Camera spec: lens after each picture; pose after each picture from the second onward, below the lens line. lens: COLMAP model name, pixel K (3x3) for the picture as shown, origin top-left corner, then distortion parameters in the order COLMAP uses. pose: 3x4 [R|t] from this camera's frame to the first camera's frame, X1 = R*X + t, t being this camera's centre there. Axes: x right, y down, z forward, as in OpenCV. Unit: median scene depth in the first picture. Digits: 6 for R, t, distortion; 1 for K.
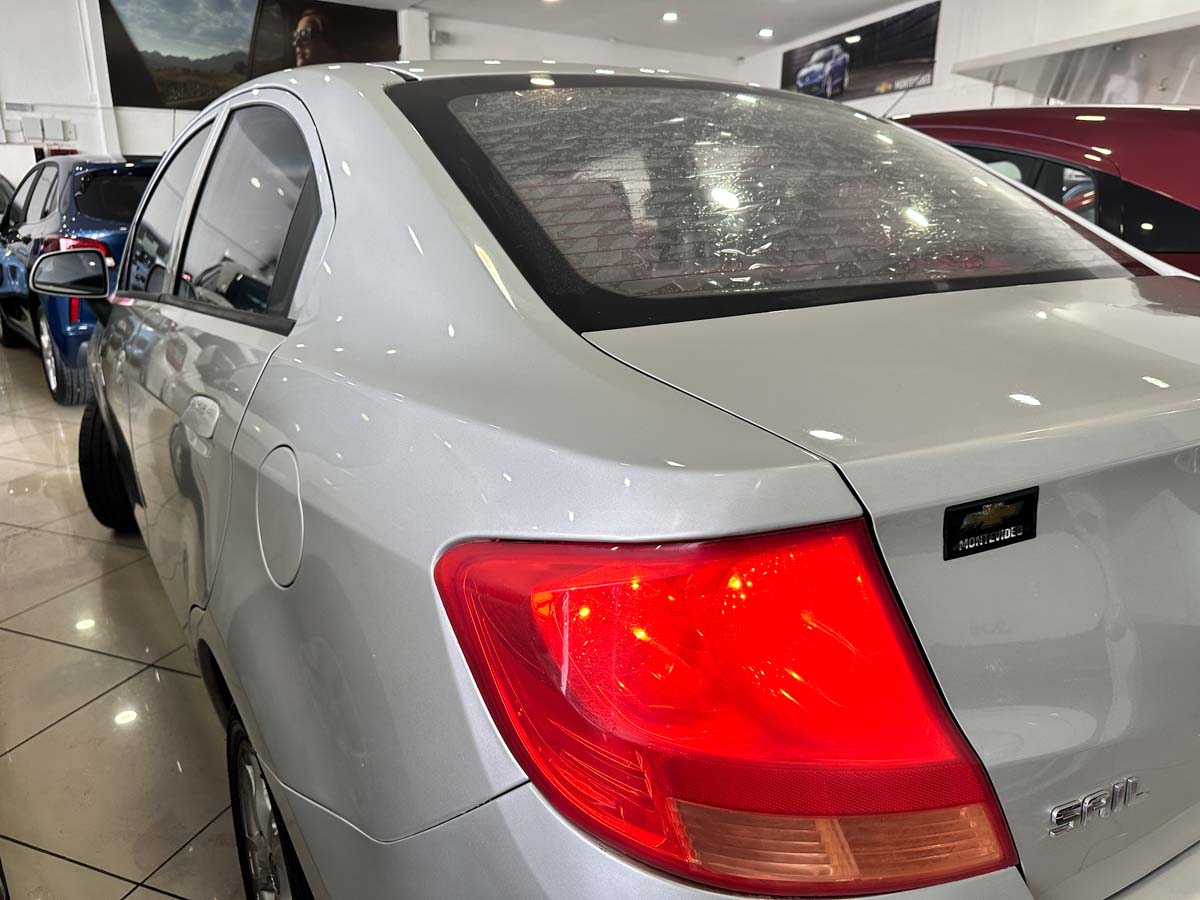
lens RADIAL K [[852.8, 0, 597.0], [0, 852.8, 449.1], [0, 0, 1]] dist [0.038190, -0.041743]
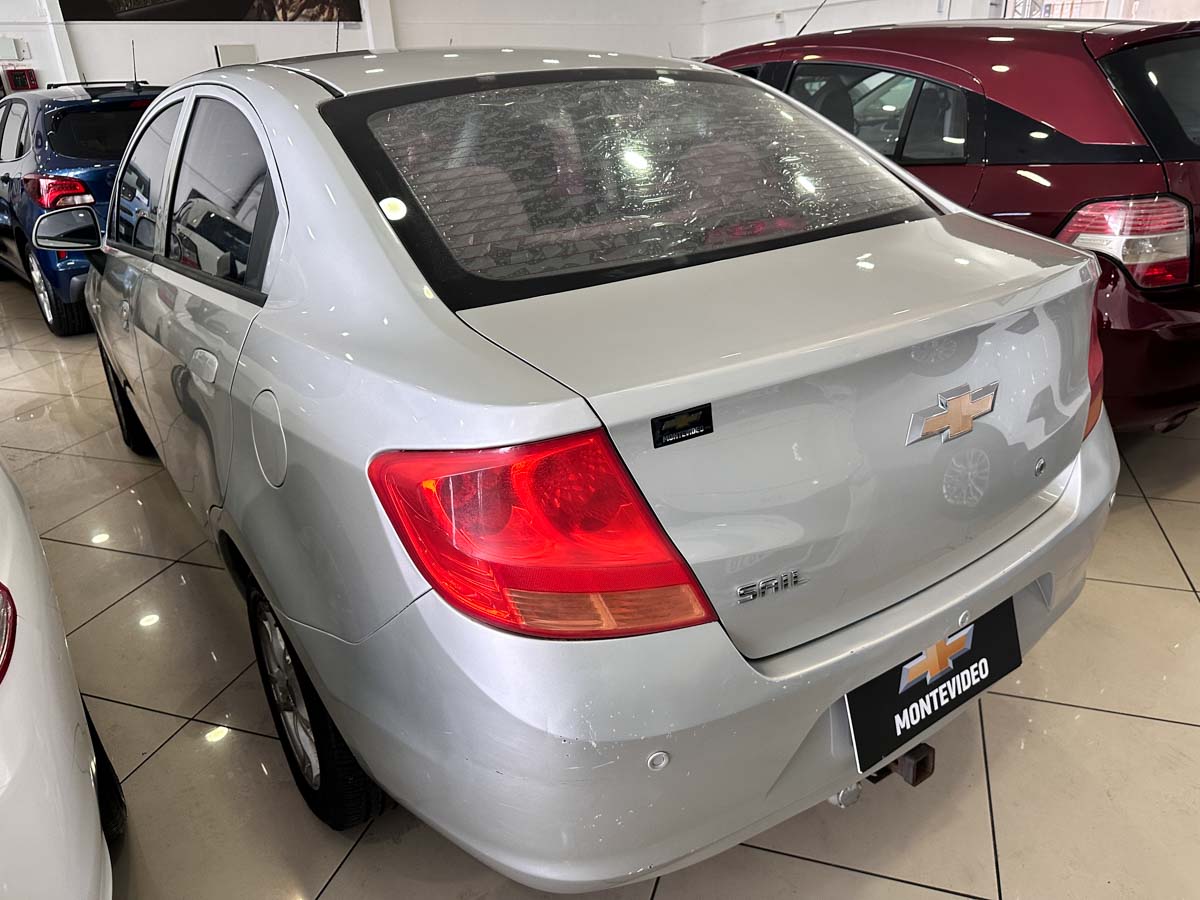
lens RADIAL K [[852.8, 0, 604.2], [0, 852.8, 443.3], [0, 0, 1]] dist [0.038190, -0.041743]
pose [[0.998517, -0.053255, 0.011339, 0.146070], [0.051531, 0.991553, 0.119030, -0.047535], [-0.017582, -0.118269, 0.992826, -0.368250]]
